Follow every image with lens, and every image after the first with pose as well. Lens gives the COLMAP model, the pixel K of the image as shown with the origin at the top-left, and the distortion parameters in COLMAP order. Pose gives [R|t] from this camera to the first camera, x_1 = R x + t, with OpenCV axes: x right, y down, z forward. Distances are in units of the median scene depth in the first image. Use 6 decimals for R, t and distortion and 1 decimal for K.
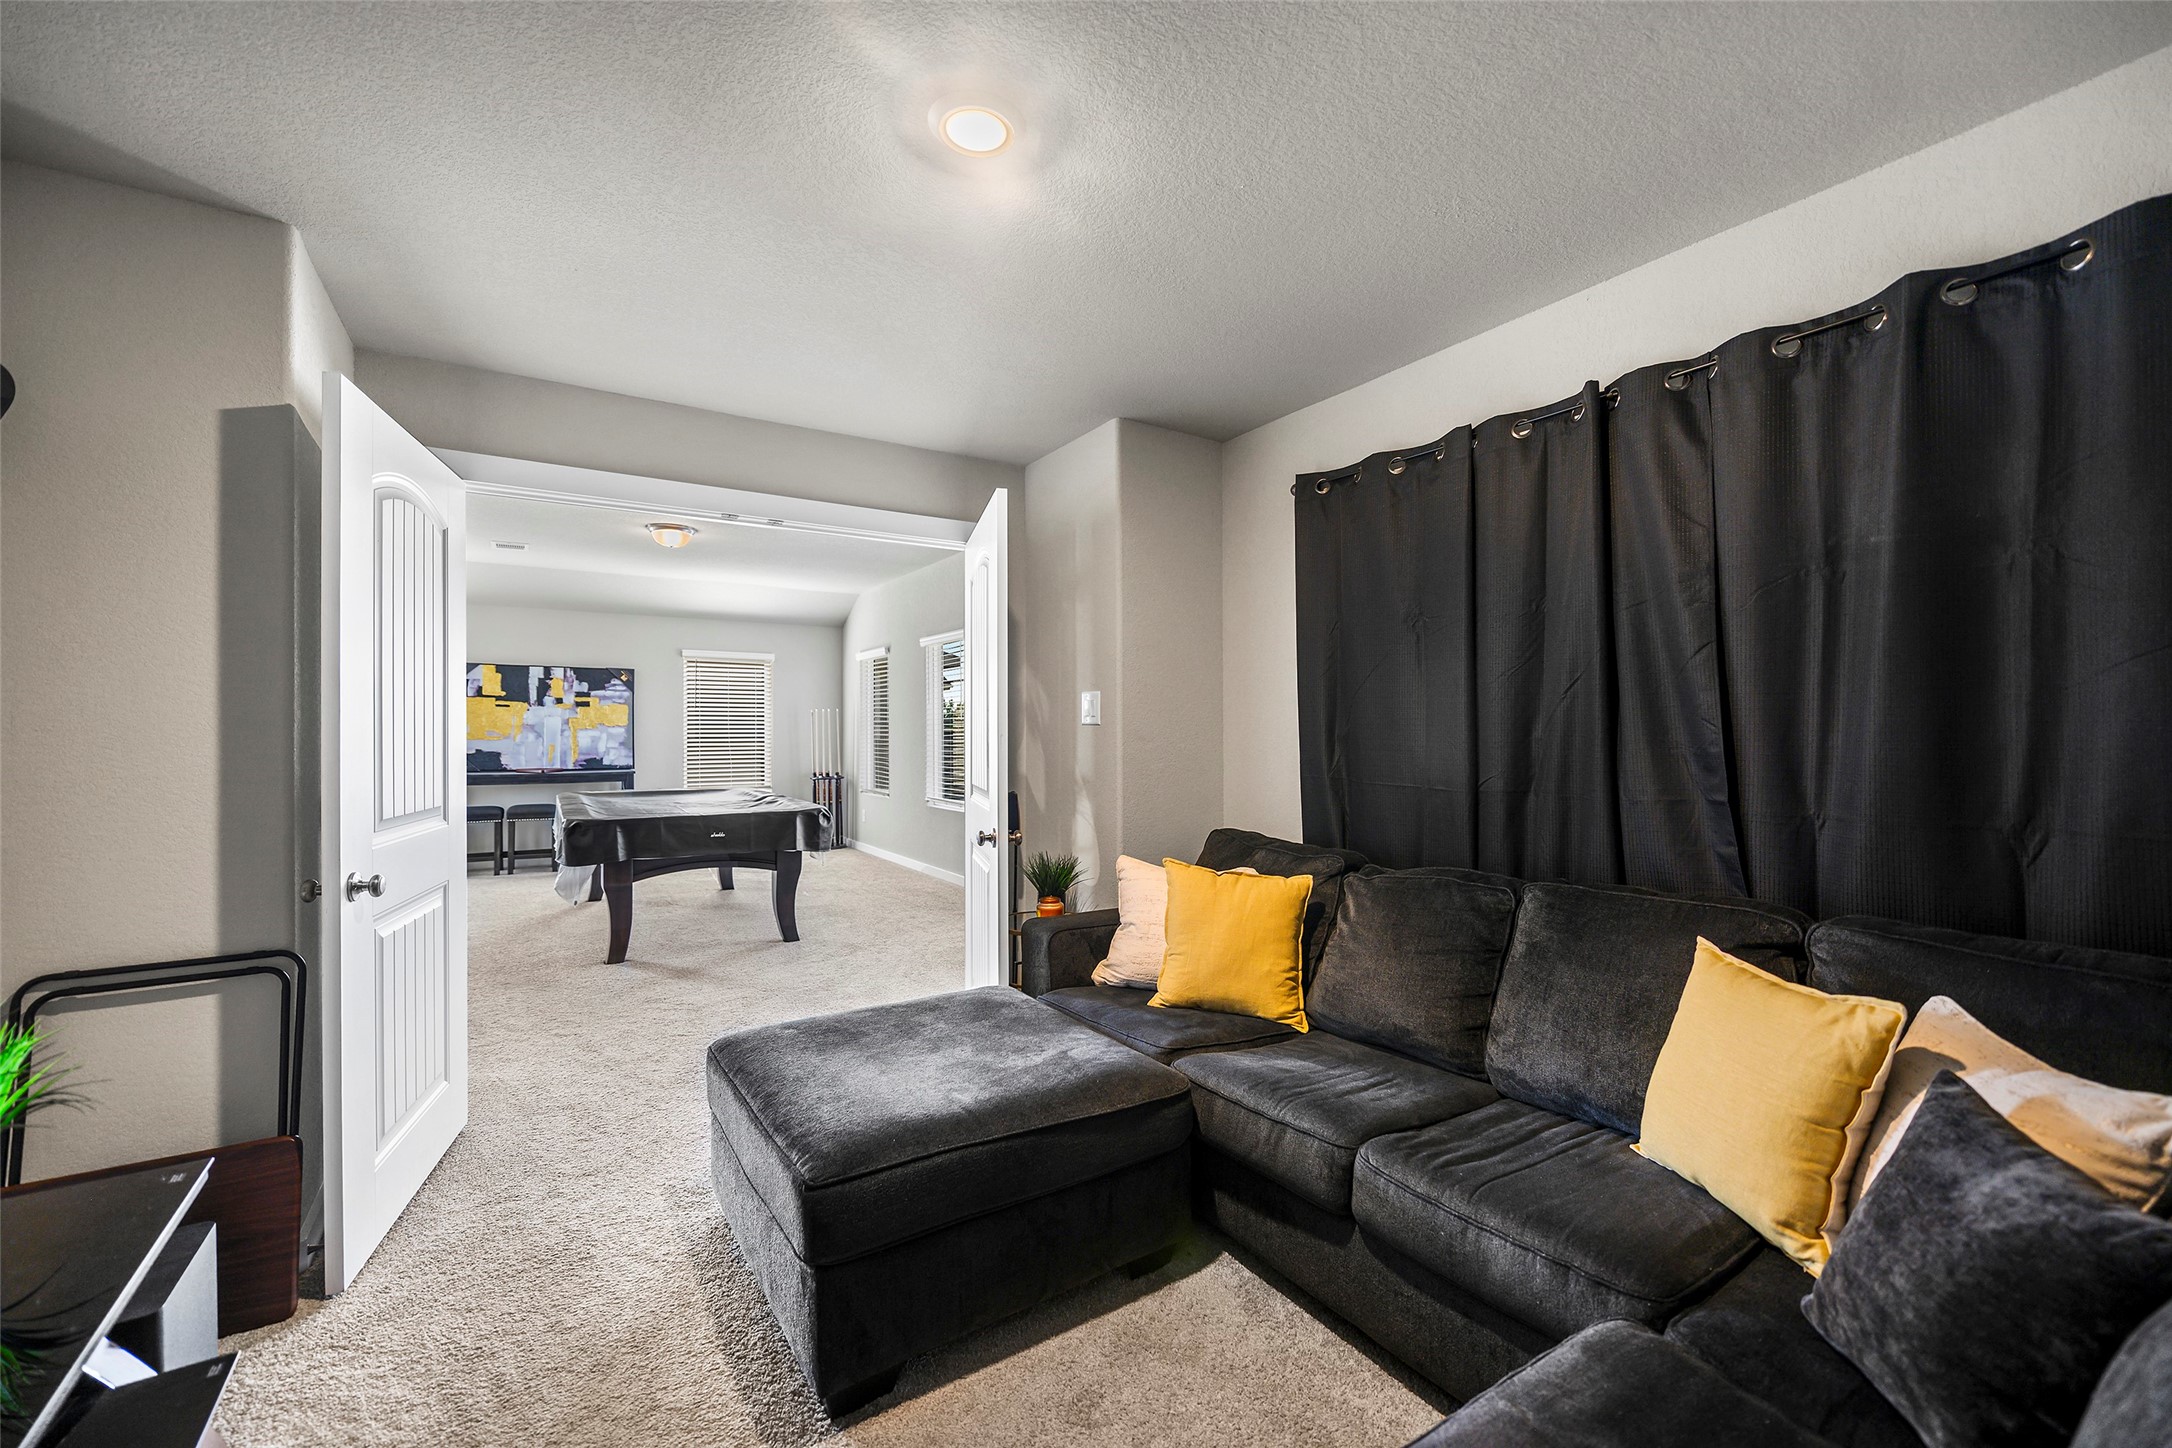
lens RADIAL K [[883.5, 0, 1086.6], [0, 883.5, 724.8], [0, 0, 1]] dist [-0.011790, -0.000031]
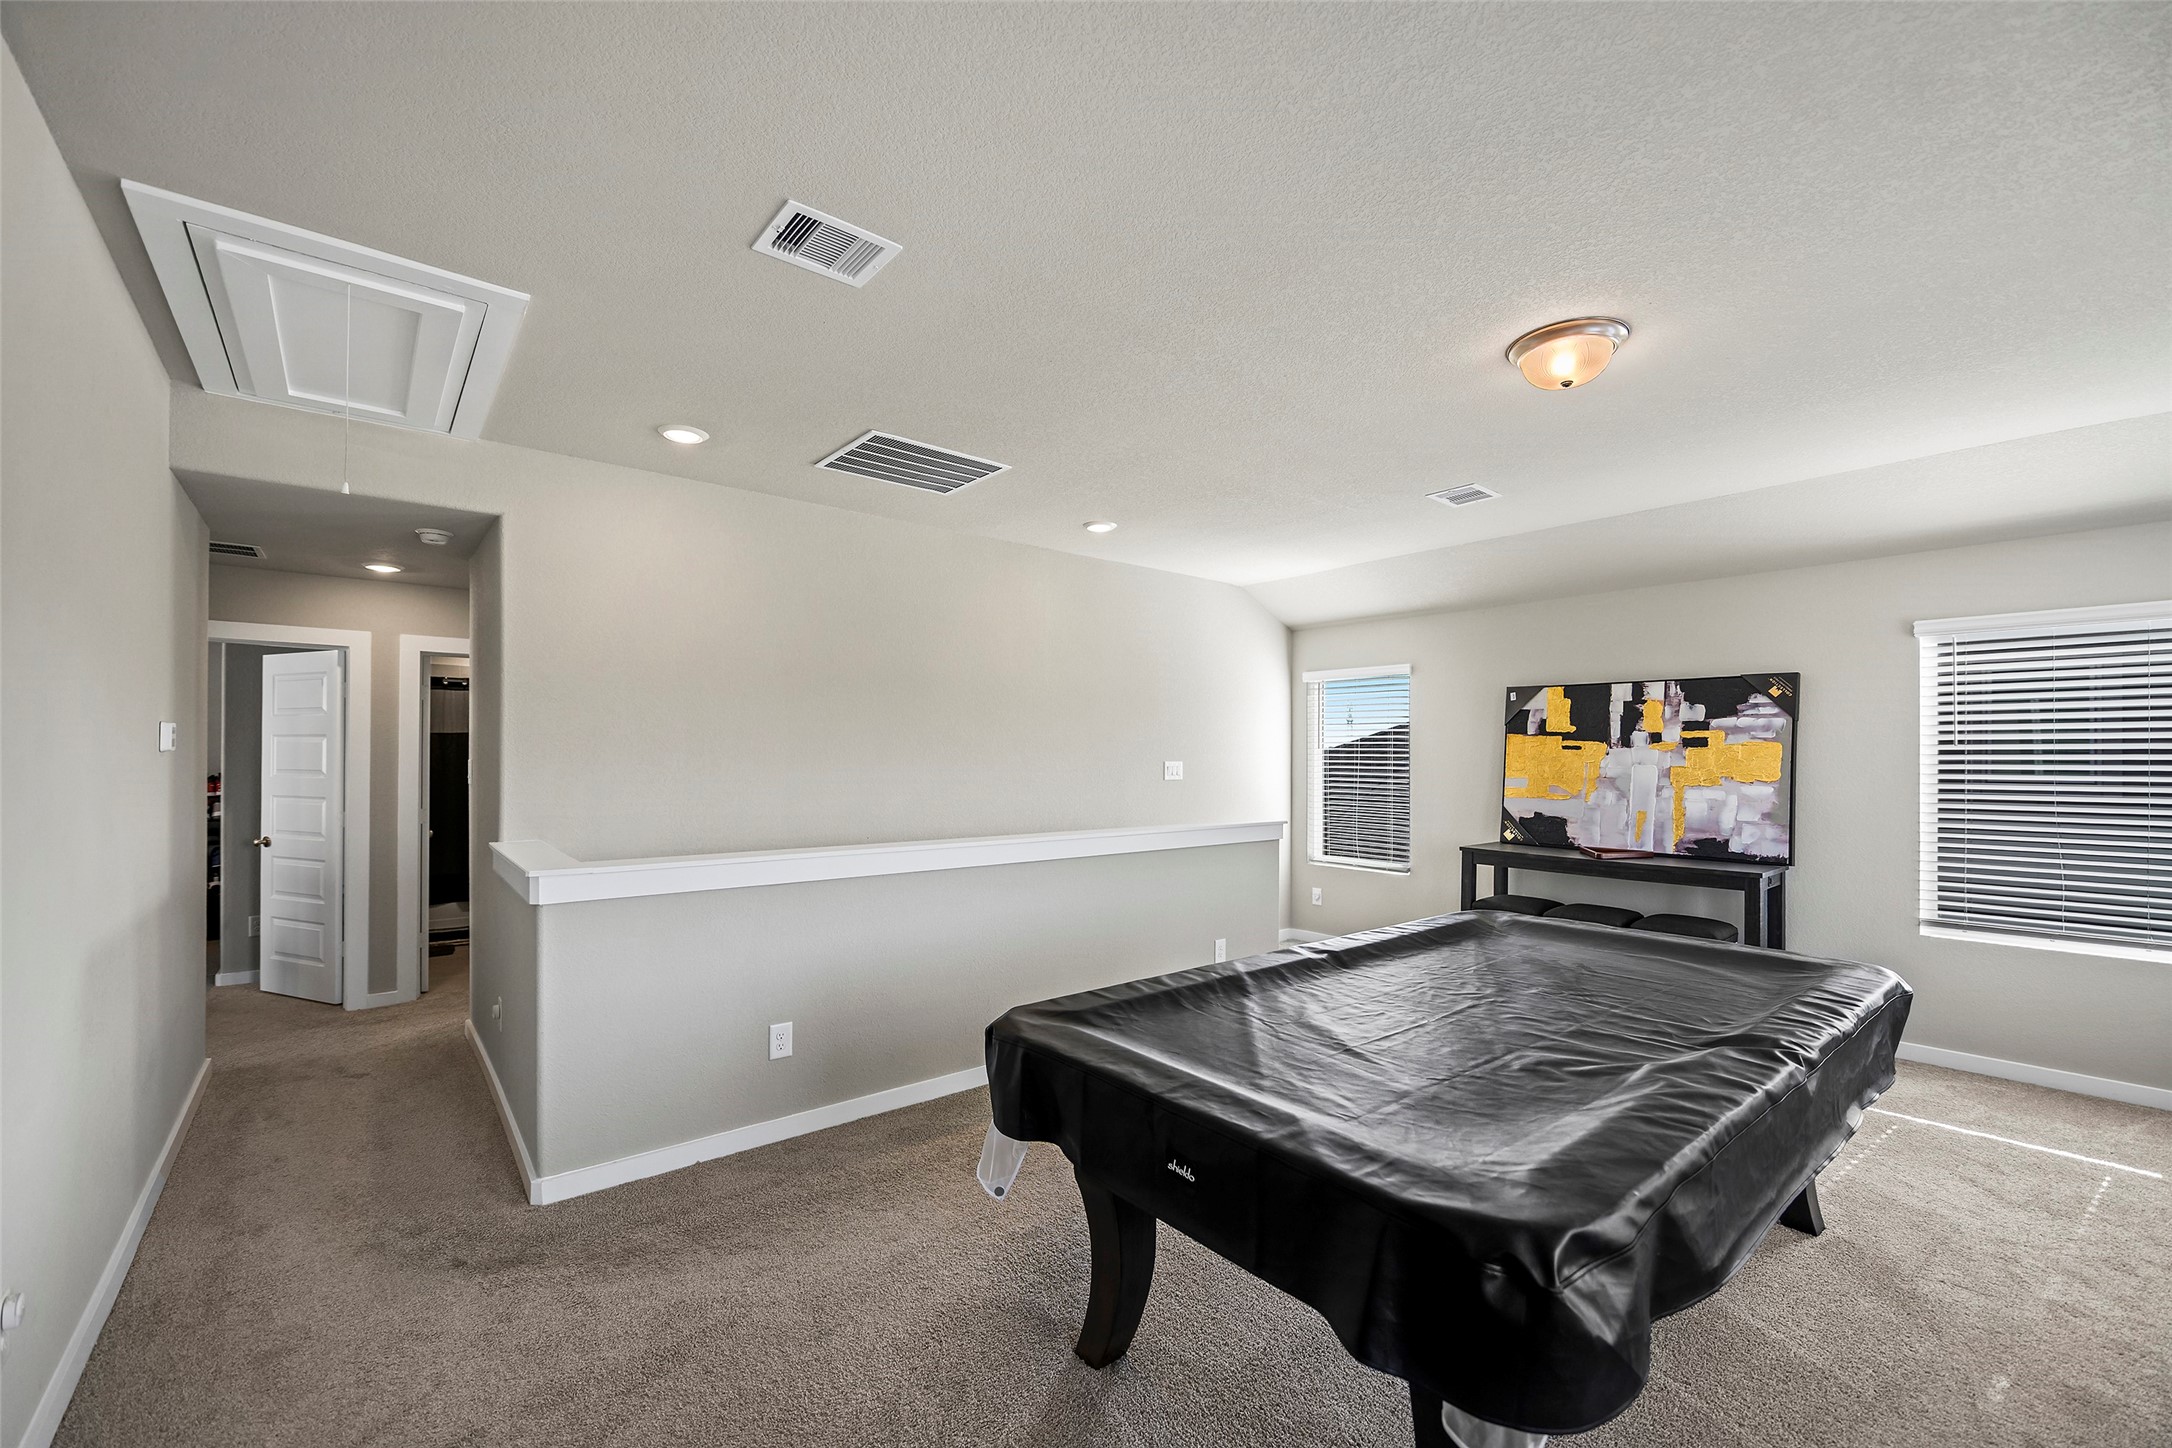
lens RADIAL K [[883.5, 0, 1112.0], [0, 883.5, 752.4], [0, 0, 1]] dist [-0.011790, -0.000031]
pose [[0.130218, -0.001328, -0.991484, -0.056687], [0.003417, 0.999994, -0.000890, -0.017972], [0.991479, -0.003272, 0.130222, 0.554401]]
